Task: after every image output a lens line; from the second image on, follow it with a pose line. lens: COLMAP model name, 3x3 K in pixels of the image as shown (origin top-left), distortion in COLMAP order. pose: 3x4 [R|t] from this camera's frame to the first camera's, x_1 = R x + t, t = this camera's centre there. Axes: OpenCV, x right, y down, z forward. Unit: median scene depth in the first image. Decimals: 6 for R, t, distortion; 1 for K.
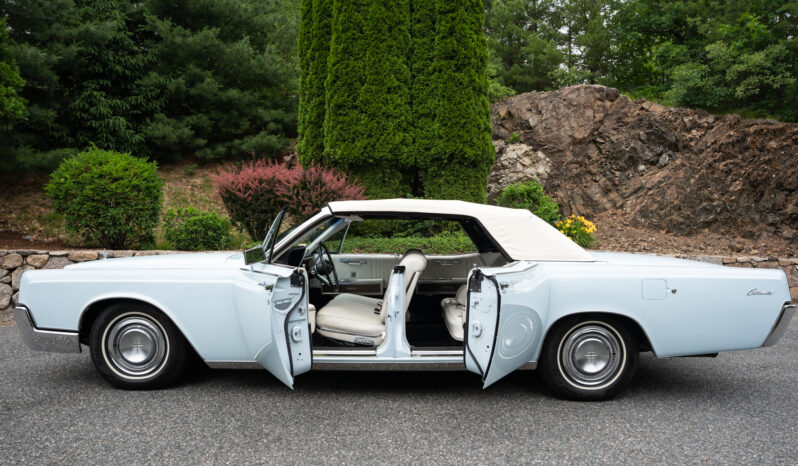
lens RADIAL K [[562.4, 0, 392.9], [0, 562.4, 237.3], [0, 0, 1]] dist [-0.150136, 0.091037]
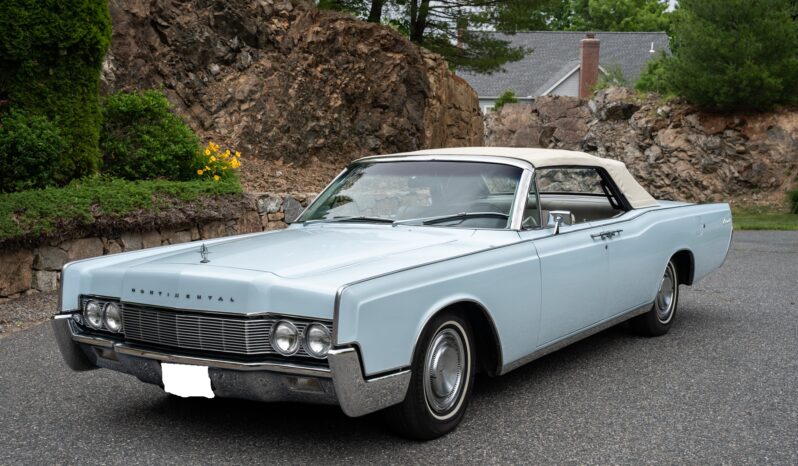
lens RADIAL K [[997.3, 0, 405.9], [0, 997.3, 234.3], [0, 0, 1]] dist [0.075900, 0.000000]
pose [[0.550154, -0.088562, 0.830354, -0.499965], [0.025240, 0.995670, 0.089471, -0.028036], [-0.834682, -0.028265, 0.550007, 0.107906]]
